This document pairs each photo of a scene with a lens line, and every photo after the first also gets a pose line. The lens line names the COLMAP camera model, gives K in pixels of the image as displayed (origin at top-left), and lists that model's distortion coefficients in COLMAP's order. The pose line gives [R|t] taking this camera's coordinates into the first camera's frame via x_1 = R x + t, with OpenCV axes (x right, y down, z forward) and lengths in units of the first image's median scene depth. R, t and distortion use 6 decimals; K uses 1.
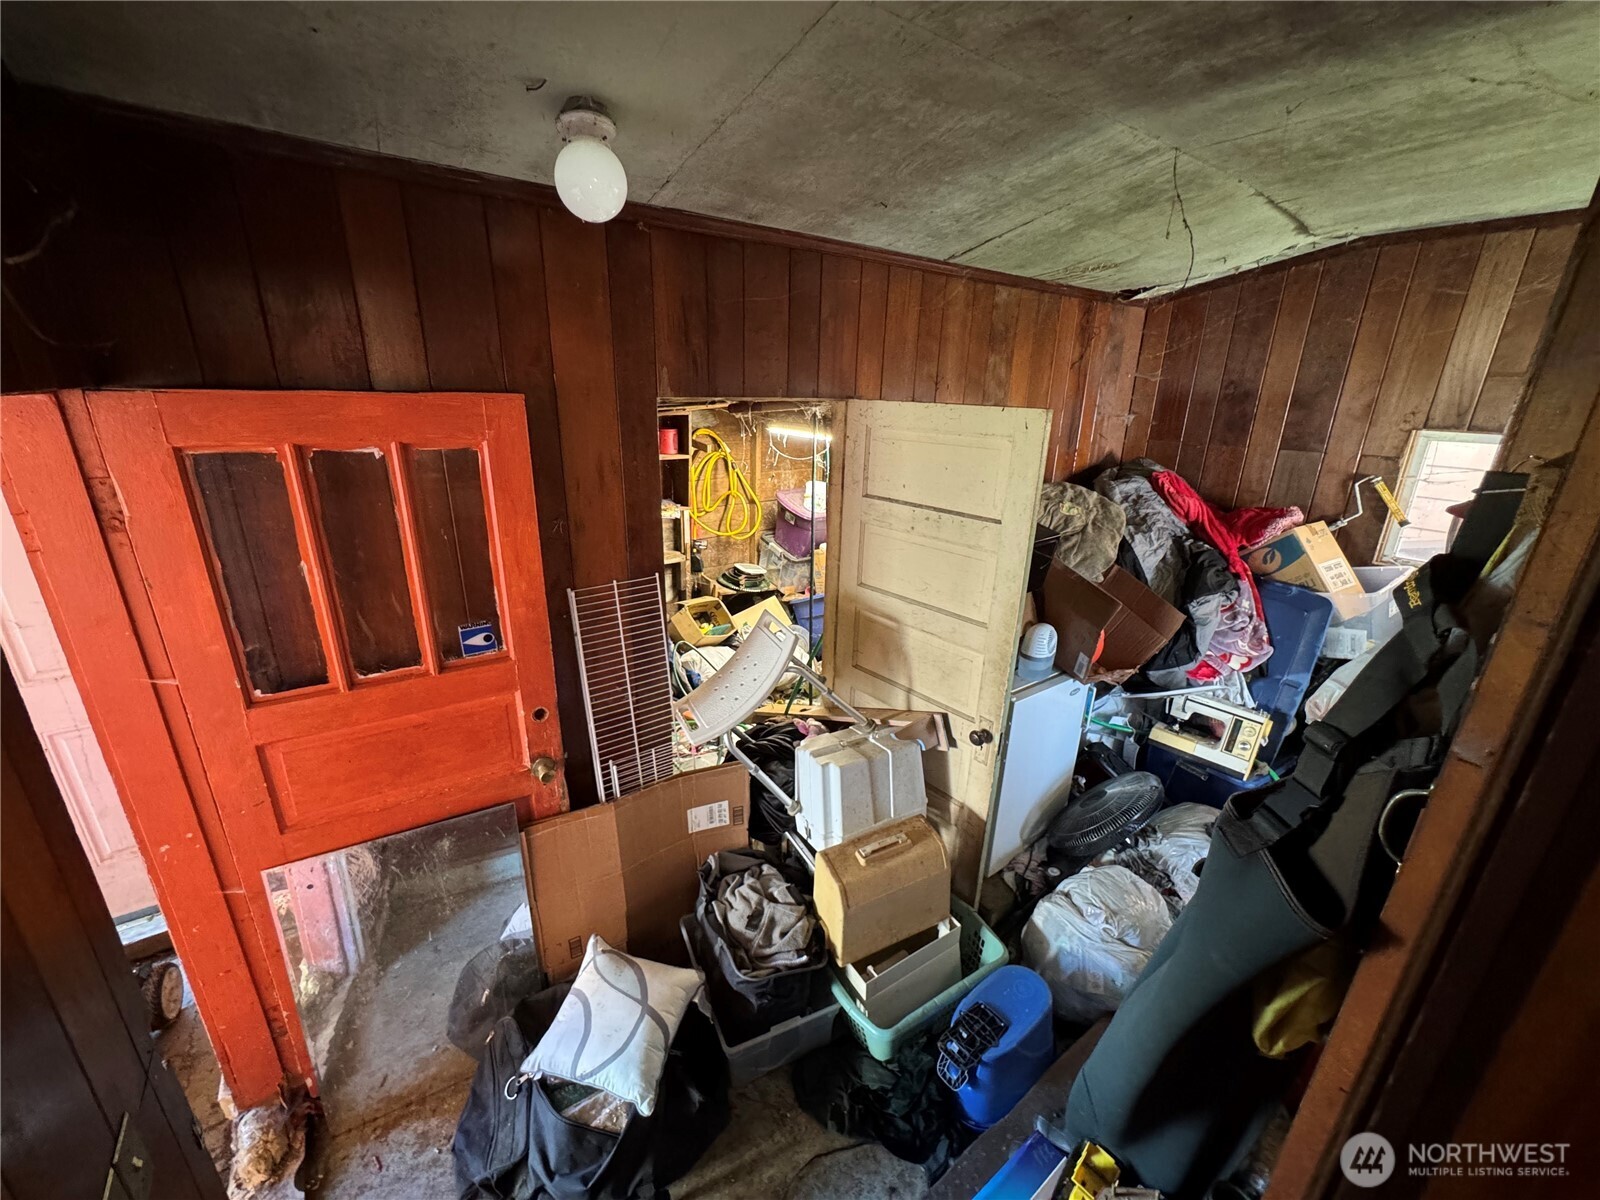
lens RADIAL K [[640.1, 0, 799.7], [0, 640.1, 606.0], [0, 0, 1]] dist [-0.001687, 0.000124]
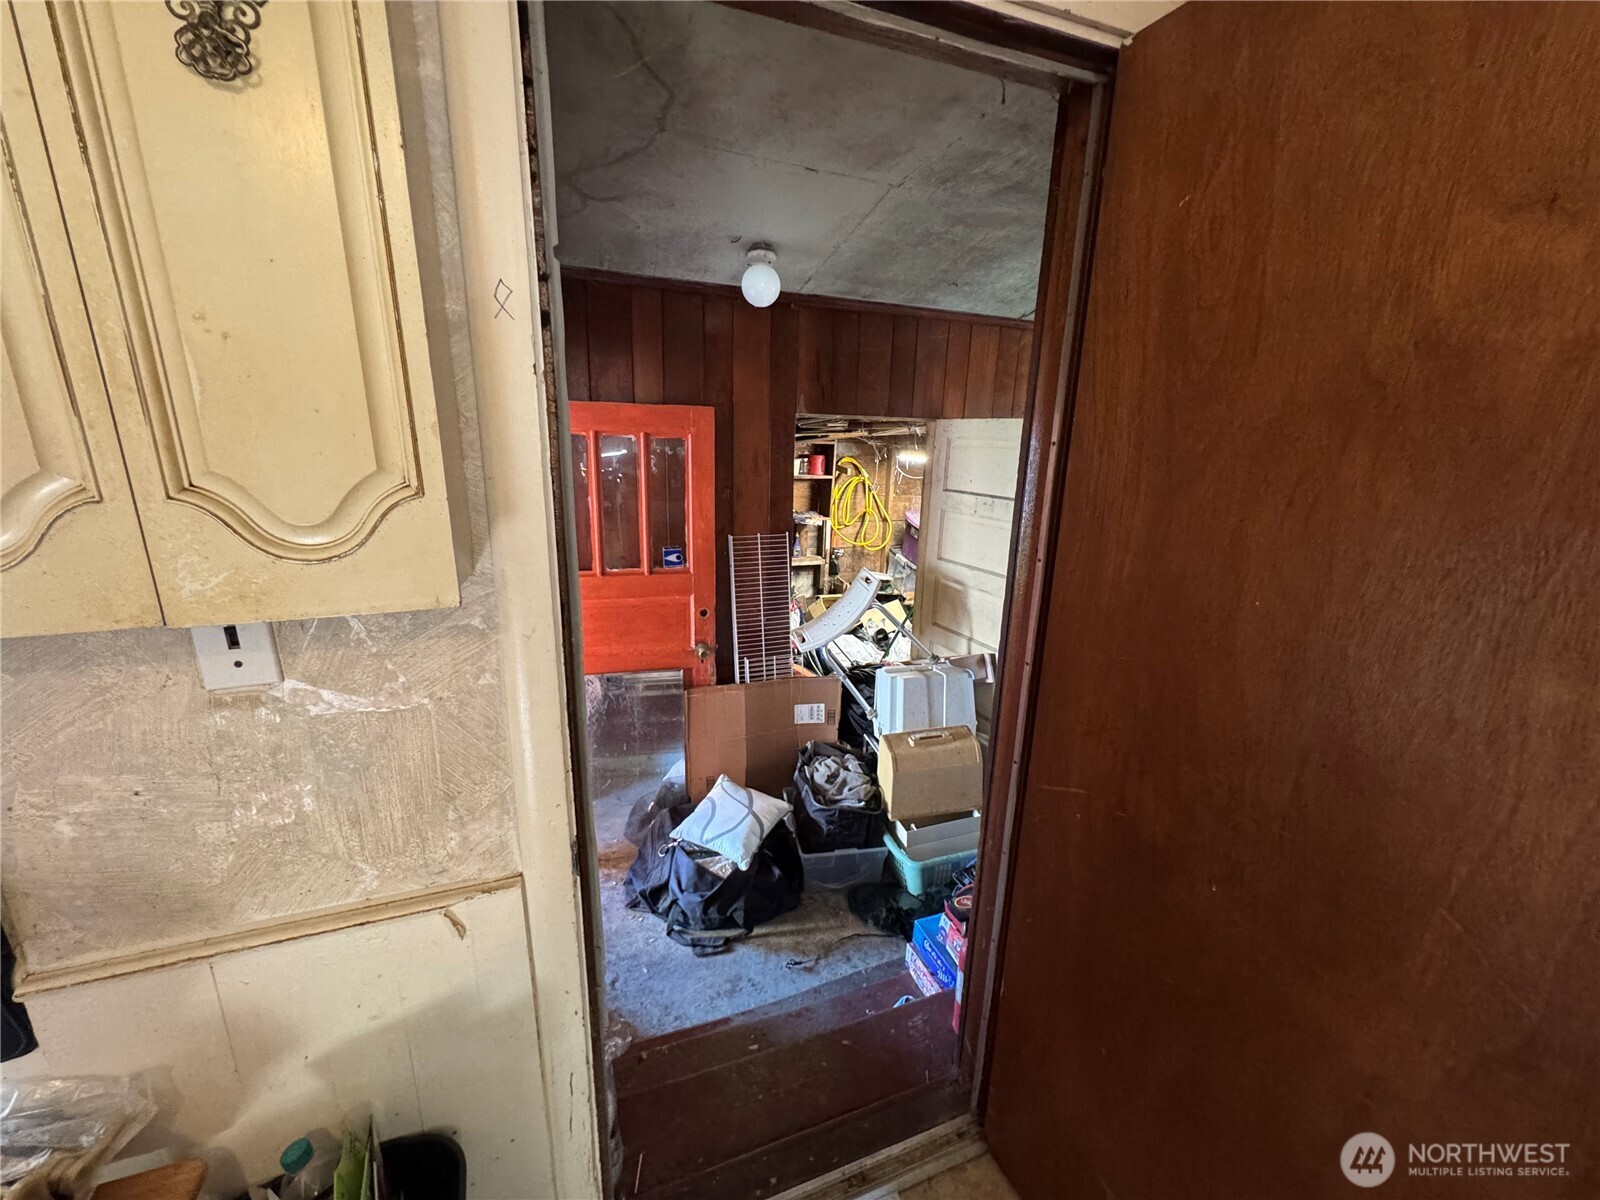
lens RADIAL K [[640.1, 0, 801.4], [0, 640.1, 607.5], [0, 0, 1]] dist [-0.001687, 0.000124]
pose [[0.967191, 0.067775, -0.244843, 0.178441], [-0.087452, 0.993678, -0.070396, 0.219694], [0.238524, 0.089498, 0.967004, -0.393667]]
